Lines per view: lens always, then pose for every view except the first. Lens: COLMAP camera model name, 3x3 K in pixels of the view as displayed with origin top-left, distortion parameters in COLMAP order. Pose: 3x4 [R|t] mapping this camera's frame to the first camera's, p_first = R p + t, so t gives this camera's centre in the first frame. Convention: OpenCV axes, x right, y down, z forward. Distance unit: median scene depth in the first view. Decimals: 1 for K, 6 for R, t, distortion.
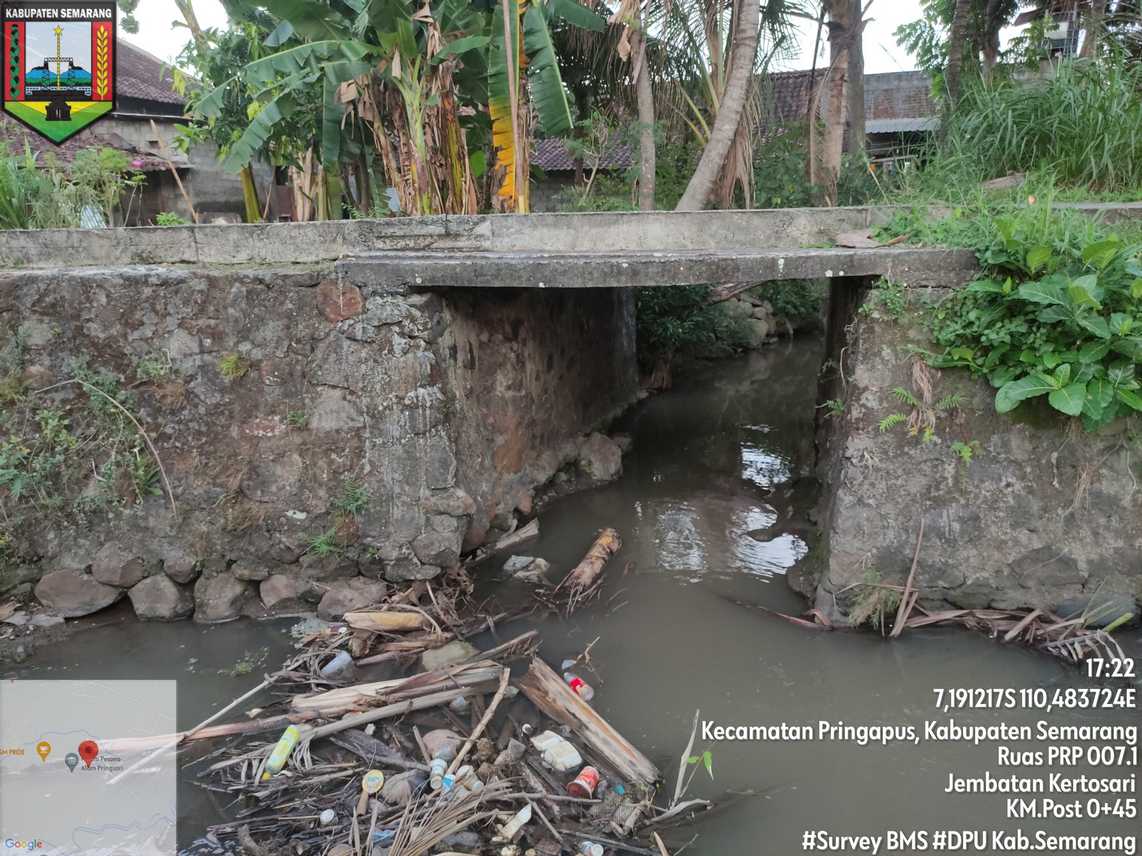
lens RADIAL K [[841.4, 0, 569.3], [0, 841.4, 426.3], [0, 0, 1]] dist [0.049953, -0.042477]
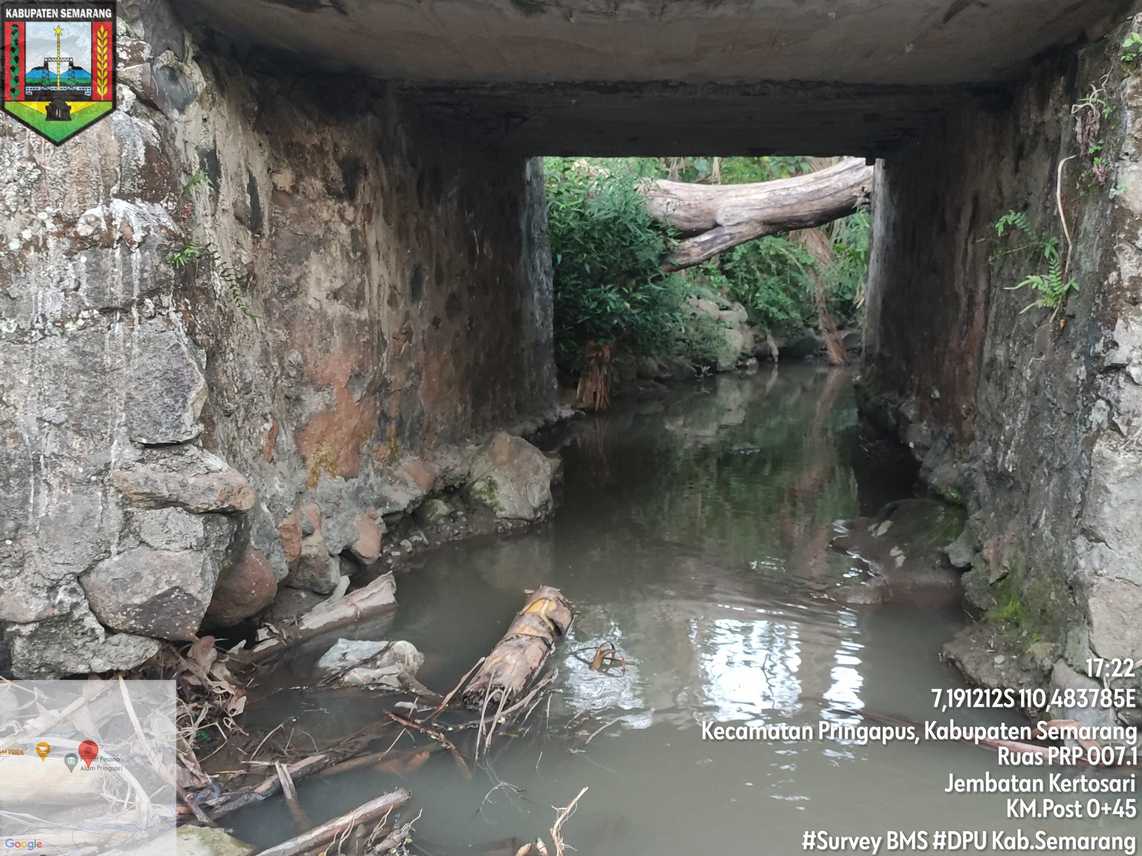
lens RADIAL K [[1185.9, 0, 573.8], [0, 1185.9, 430.0], [0, 0, 1]] dist [0.015559, 0.000000]
pose [[0.991035, 0.006217, 0.133457, -0.030028], [0.007890, 0.994449, -0.104921, 0.113791], [-0.133368, 0.105033, 0.985485, 0.364798]]
